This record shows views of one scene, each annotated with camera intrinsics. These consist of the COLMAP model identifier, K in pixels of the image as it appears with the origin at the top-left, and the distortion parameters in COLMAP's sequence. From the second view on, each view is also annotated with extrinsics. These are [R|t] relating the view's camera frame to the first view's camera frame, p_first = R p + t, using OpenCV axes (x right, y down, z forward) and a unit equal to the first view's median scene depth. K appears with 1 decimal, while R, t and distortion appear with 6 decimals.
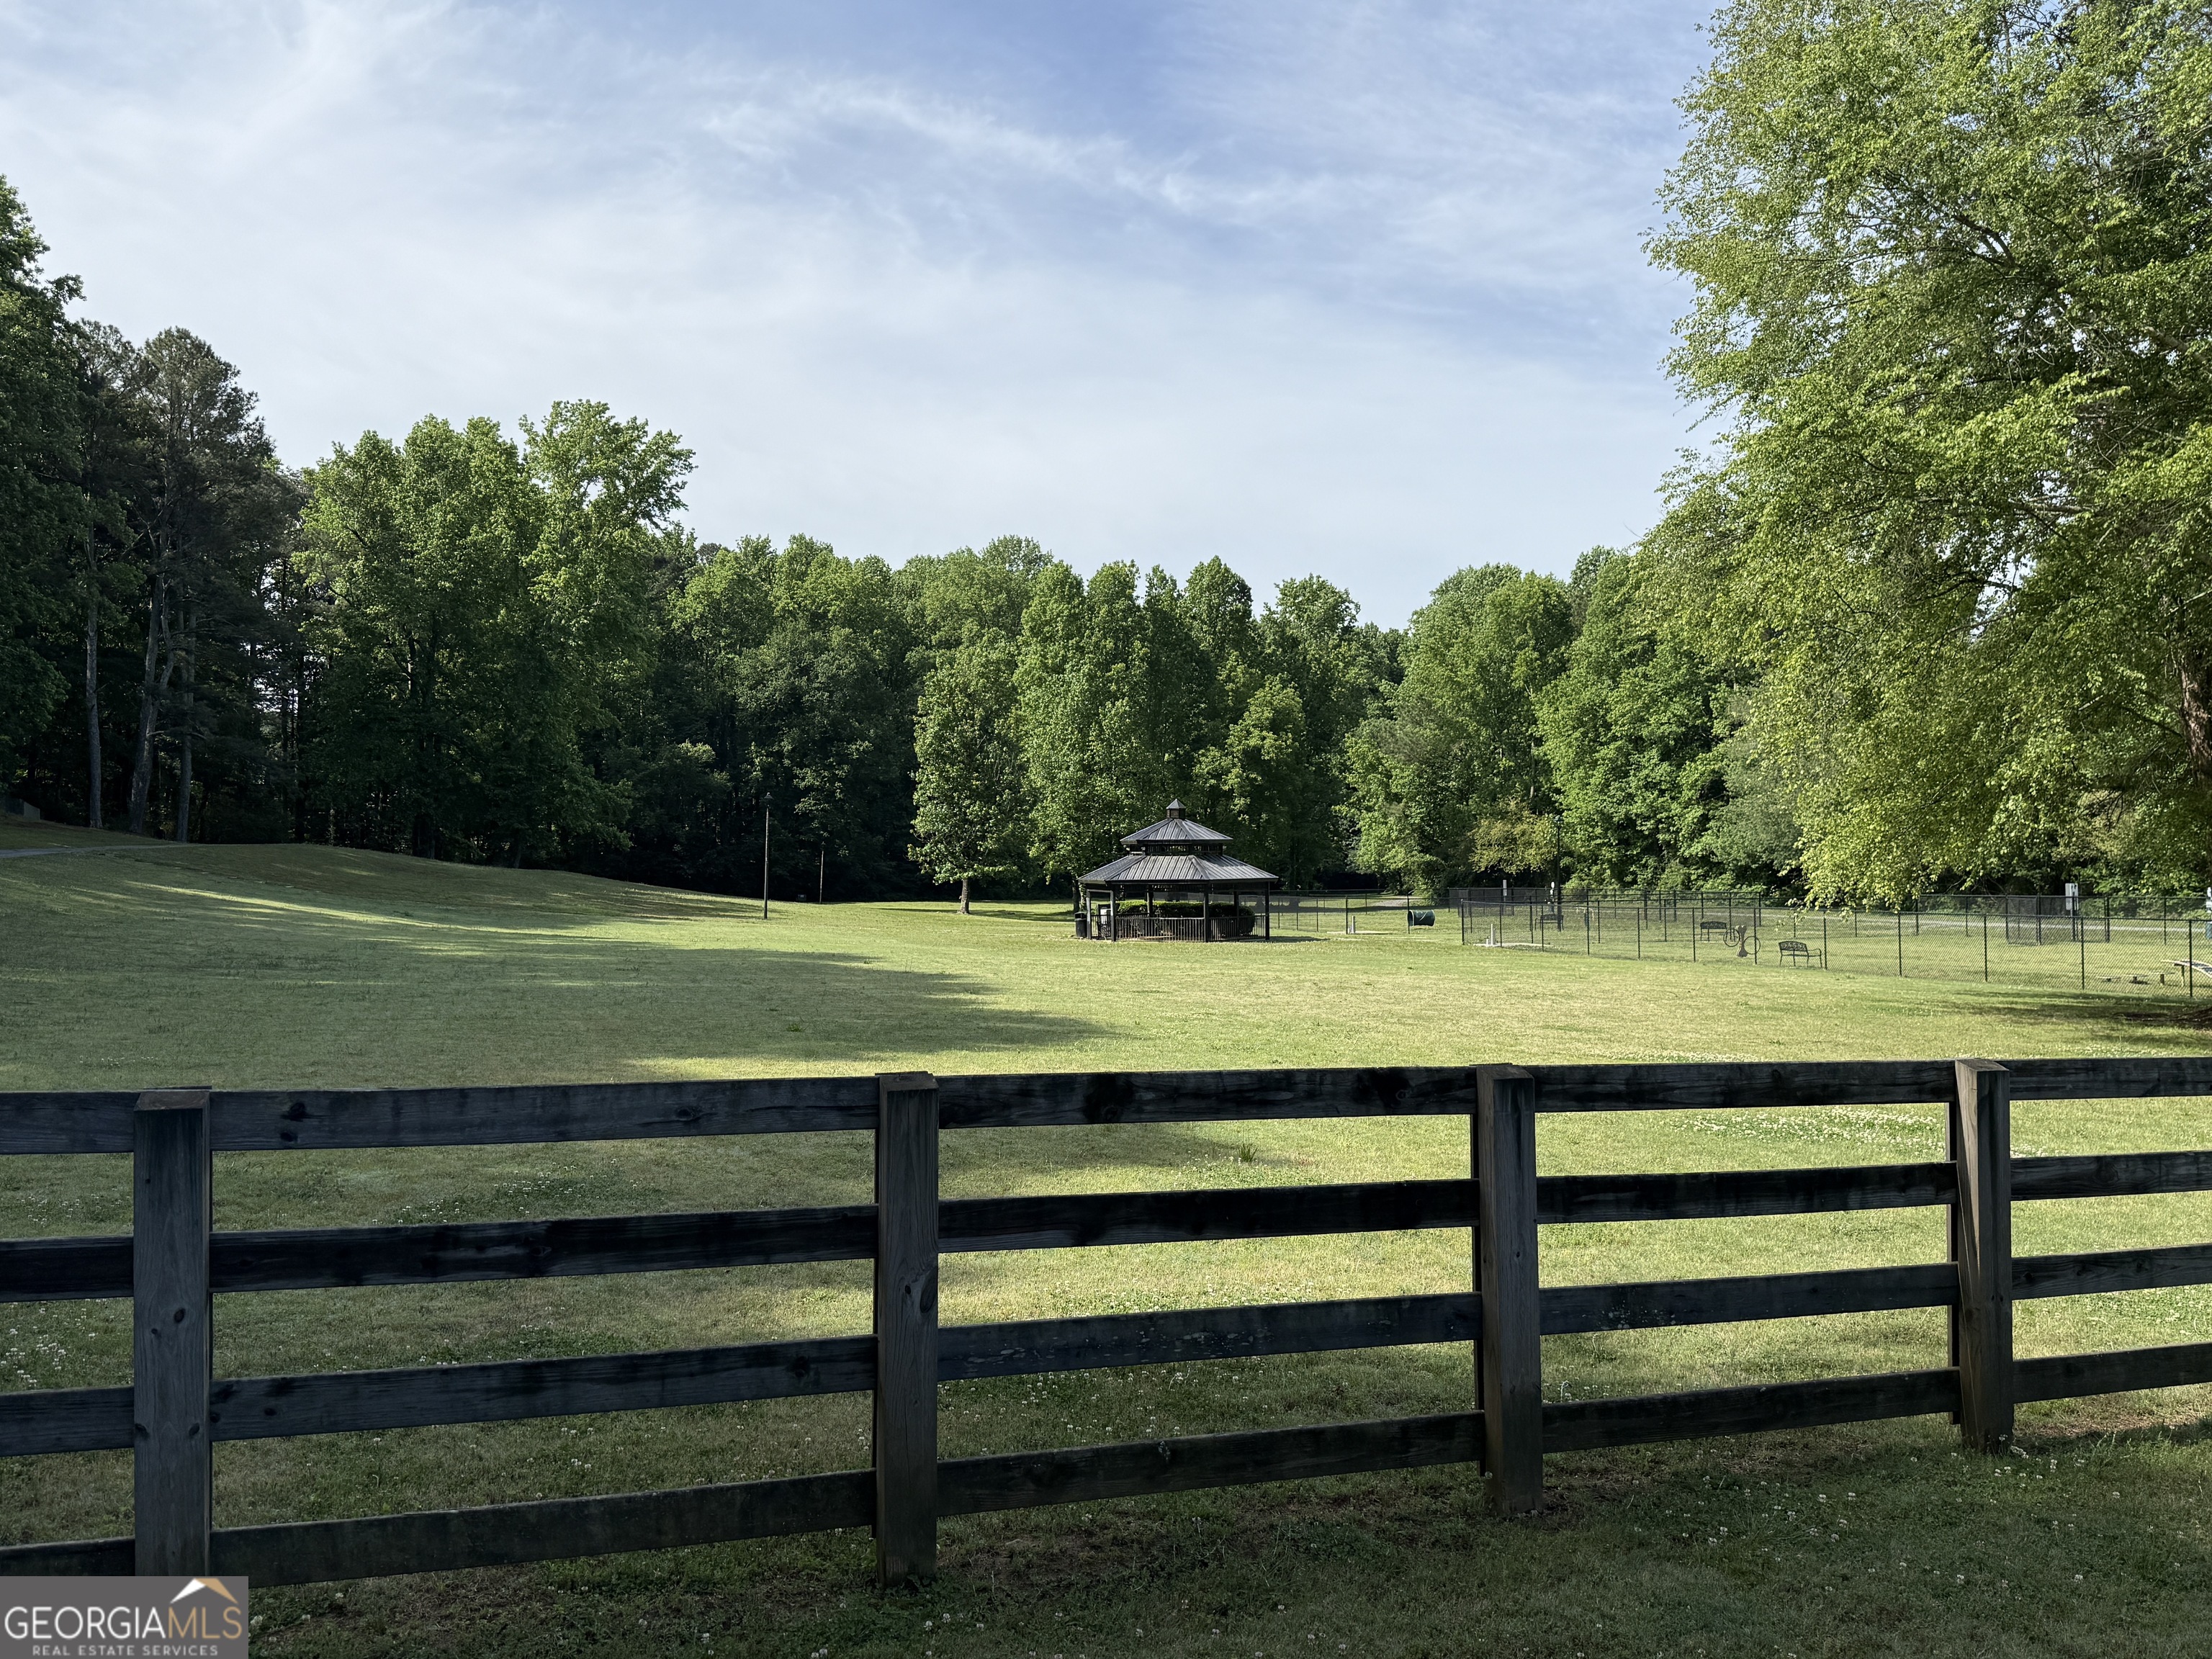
lens RADIAL K [[1670.9, 0, 1096.1], [0, 1670.9, 847.6], [0, 0, 1]] dist [-0.015653, -0.012316]
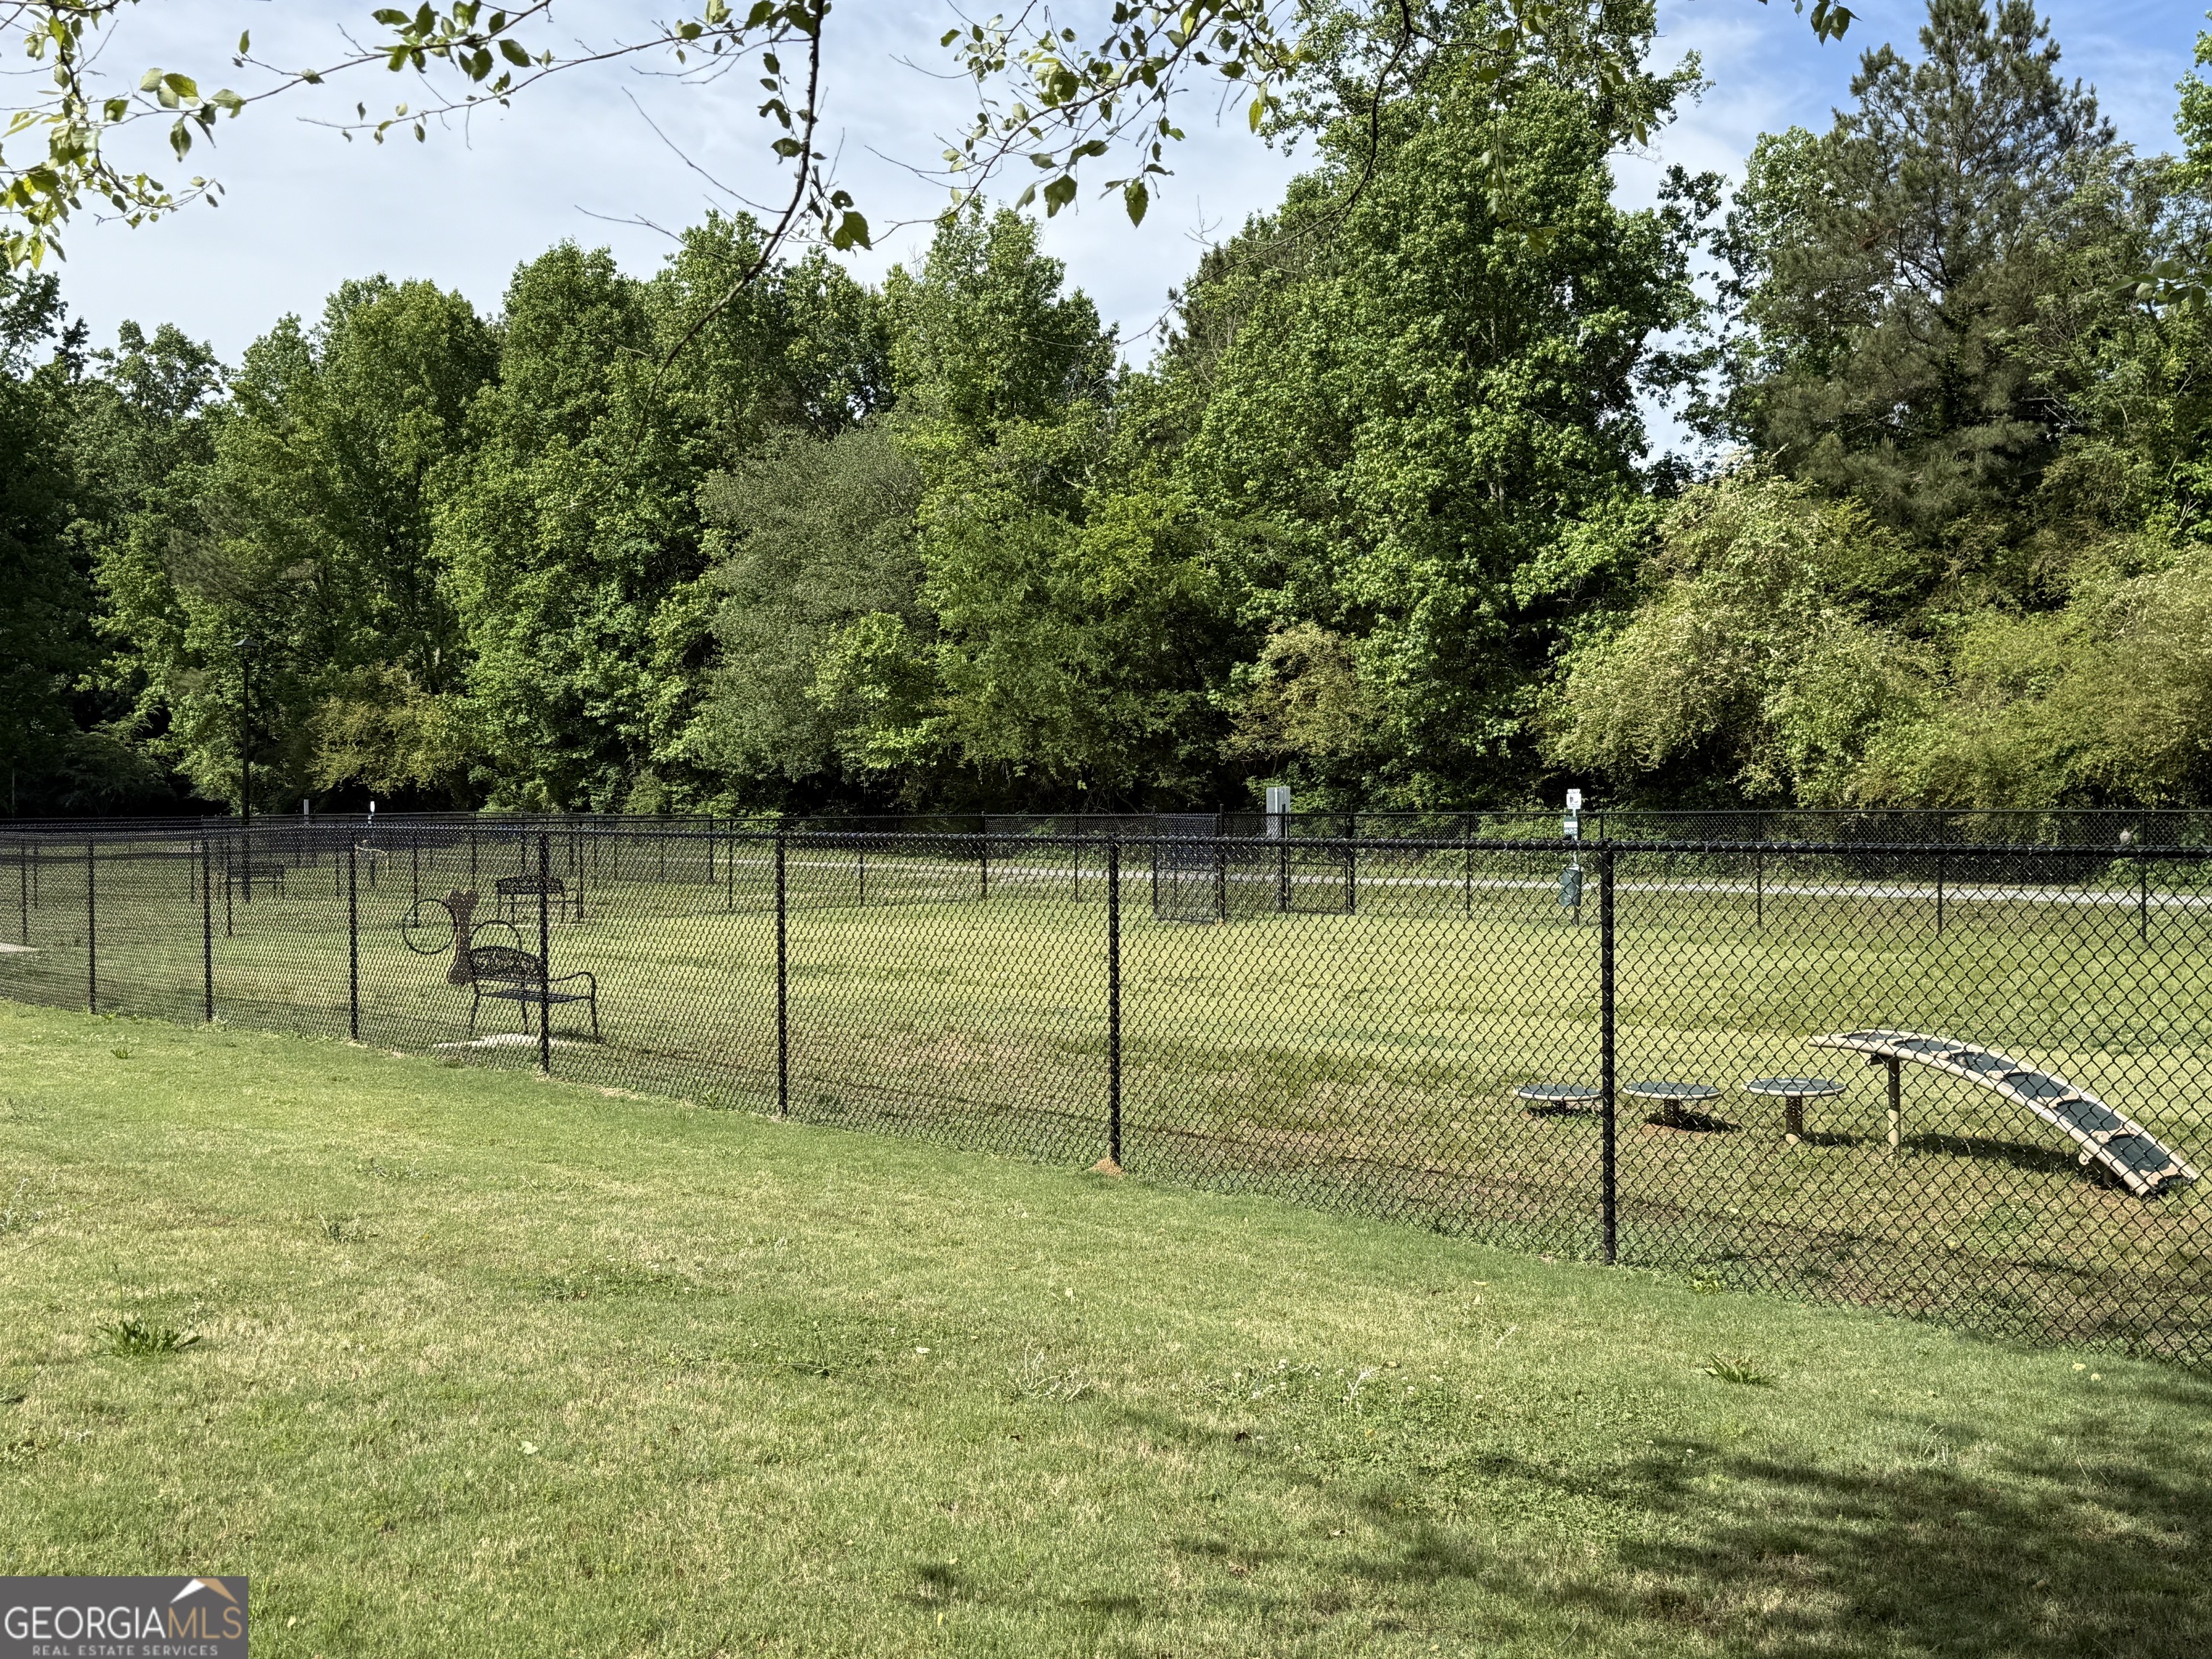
lens RADIAL K [[2306.3, 0, 1104.4], [0, 2306.3, 830.2], [0, 0, 1]] dist [0.006491, 0.000000]
pose [[0.884081, -0.001281, 0.467331, 0.106914], [-0.010350, 0.999697, 0.022320, 0.008926], [-0.467218, -0.024570, 0.883801, 0.198461]]
